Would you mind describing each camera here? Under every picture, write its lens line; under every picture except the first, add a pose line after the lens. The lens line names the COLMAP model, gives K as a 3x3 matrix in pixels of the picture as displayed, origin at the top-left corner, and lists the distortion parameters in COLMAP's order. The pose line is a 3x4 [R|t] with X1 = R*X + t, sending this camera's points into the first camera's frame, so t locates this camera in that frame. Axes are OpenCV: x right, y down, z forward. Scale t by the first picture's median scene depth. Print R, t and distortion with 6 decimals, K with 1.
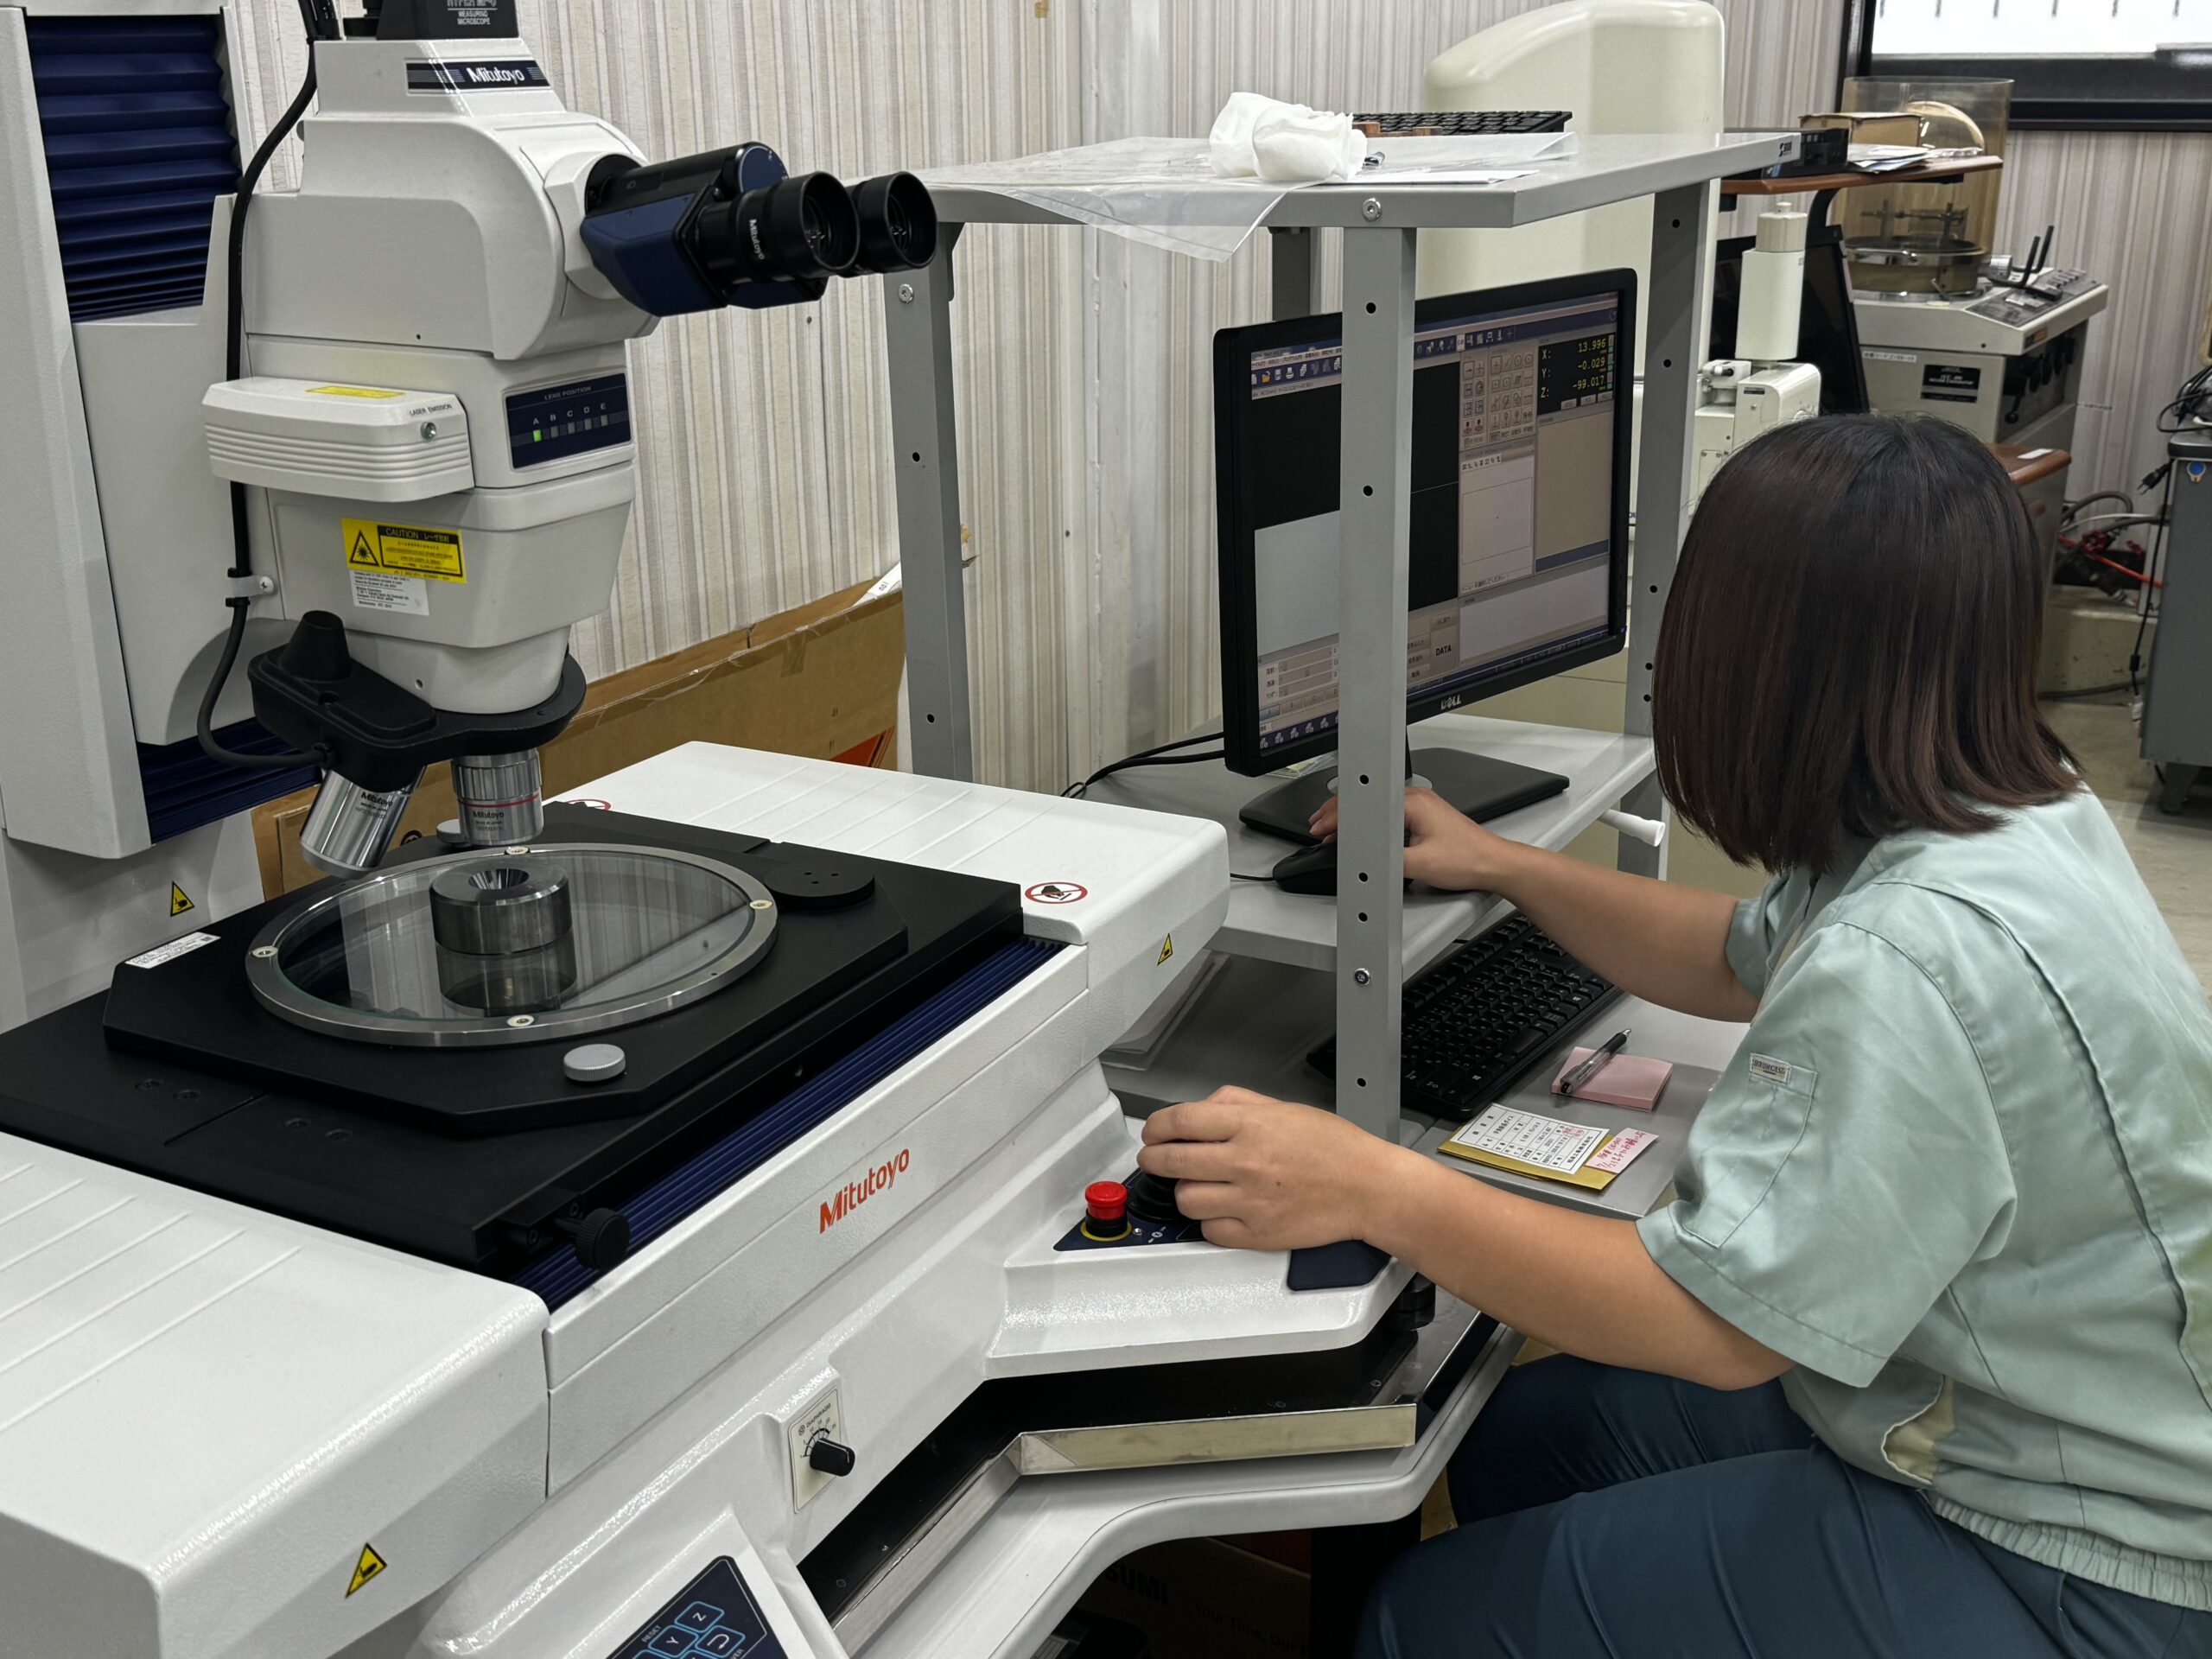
lens RADIAL K [[2287.6, 0, 1105.0], [0, 2287.6, 828.8], [0, 0, 1]] dist [0.009607, 0.000000]
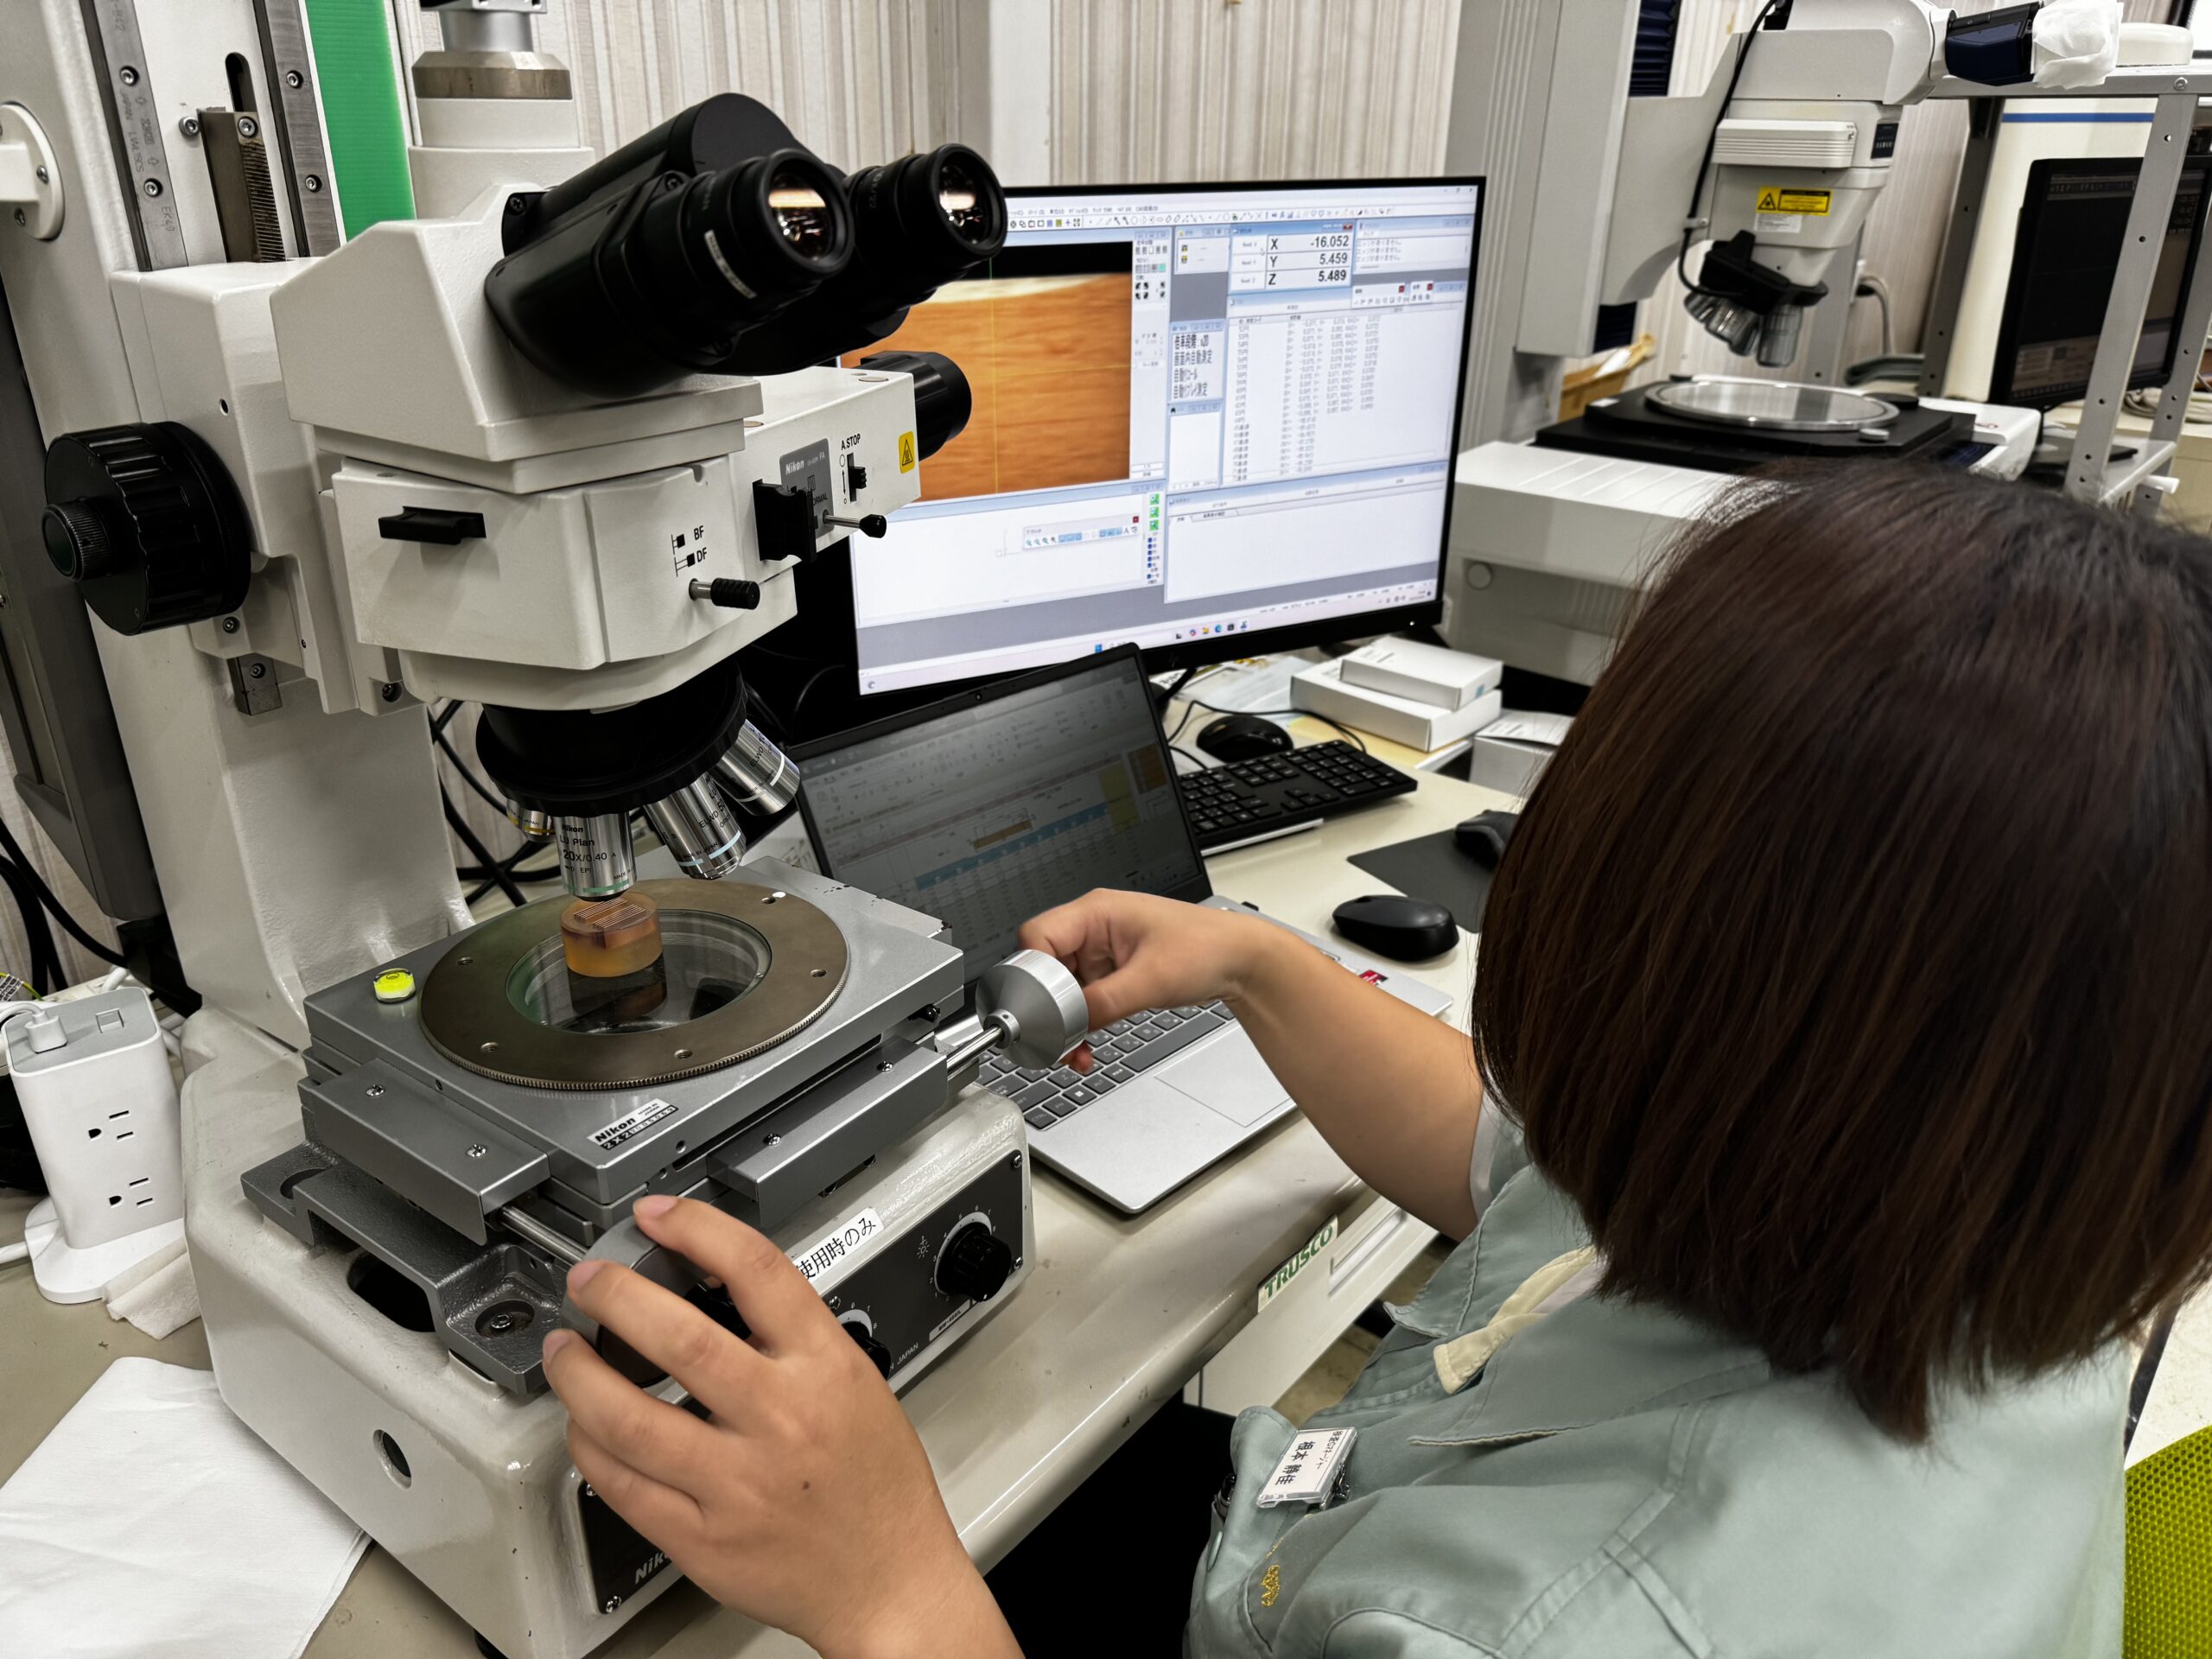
lens RADIAL K [[1622.5, 0, 1107.5], [0, 1622.5, 832.0], [0, 0, 1]] dist [-0.005728, -0.003834]
pose [[0.987552, 0.085350, -0.132120, -0.693583], [-0.073783, 0.993195, 0.090111, 0.384272], [0.138912, -0.079241, 0.987129, -0.664976]]
